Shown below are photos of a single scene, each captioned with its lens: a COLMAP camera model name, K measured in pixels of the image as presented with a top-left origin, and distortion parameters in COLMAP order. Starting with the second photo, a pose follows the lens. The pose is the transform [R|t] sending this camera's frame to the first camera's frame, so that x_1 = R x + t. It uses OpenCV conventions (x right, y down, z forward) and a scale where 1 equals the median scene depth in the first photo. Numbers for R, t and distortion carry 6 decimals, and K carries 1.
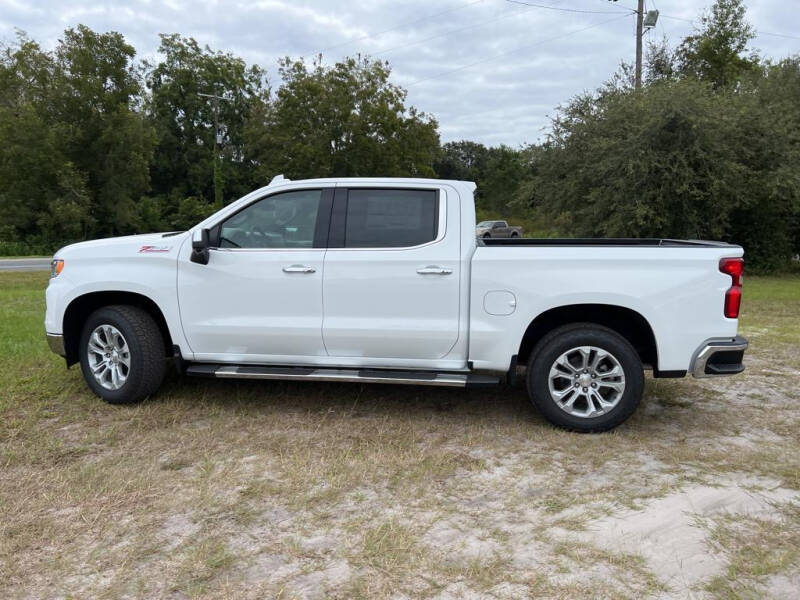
lens RADIAL K [[608.8, 0, 388.7], [0, 608.8, 295.5], [0, 0, 1]] dist [0.061609, -0.075232]
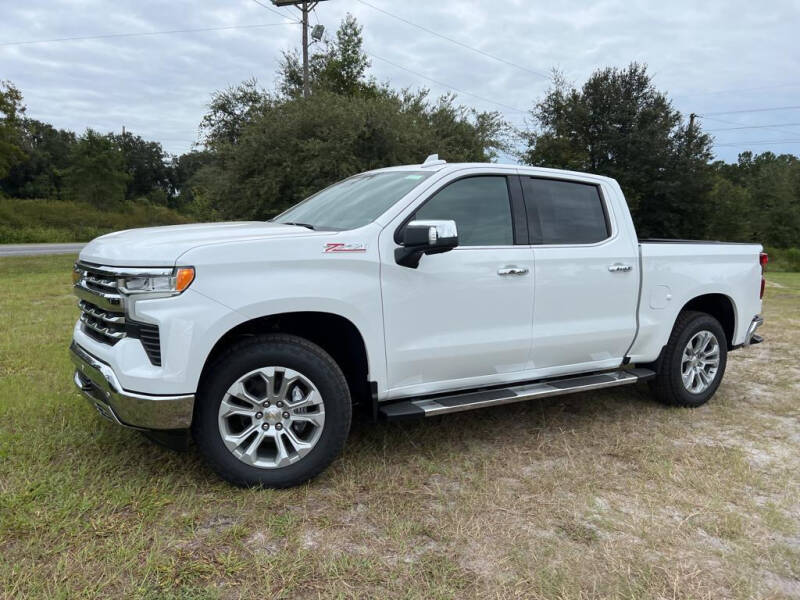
lens RADIAL K [[603.8, 0, 395.2], [0, 603.8, 295.0], [0, 0, 1]] dist [0.064527, -0.083464]
pose [[0.768404, -0.052194, 0.637833, -0.764978], [0.049125, 0.998539, 0.022529, -0.034592], [-0.638077, 0.014022, 0.769845, 0.440871]]
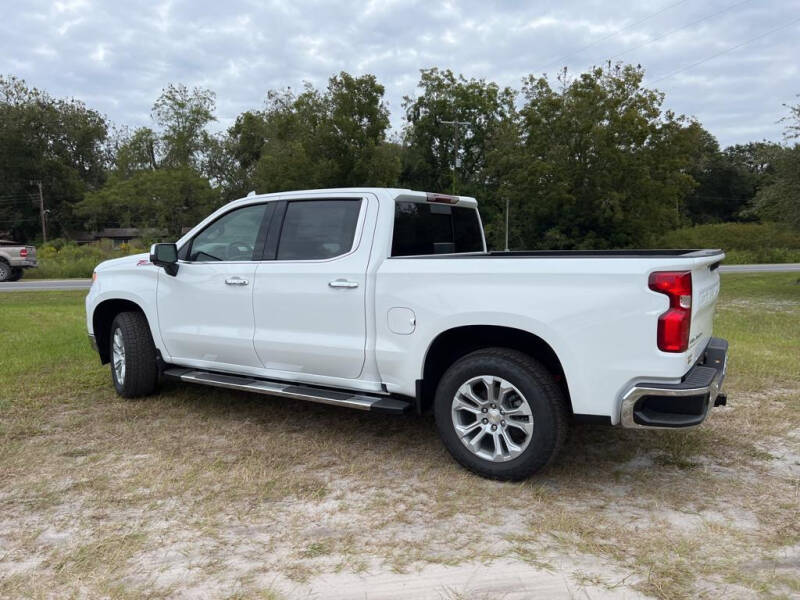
lens RADIAL K [[608.8, 0, 388.7], [0, 608.8, 295.5], [0, 0, 1]] dist [0.061609, -0.075232]
pose [[0.908552, 0.019248, -0.417328, 0.493988], [-0.032633, 0.999156, -0.024961, -0.001591], [0.416495, 0.036297, 0.908413, 0.158558]]
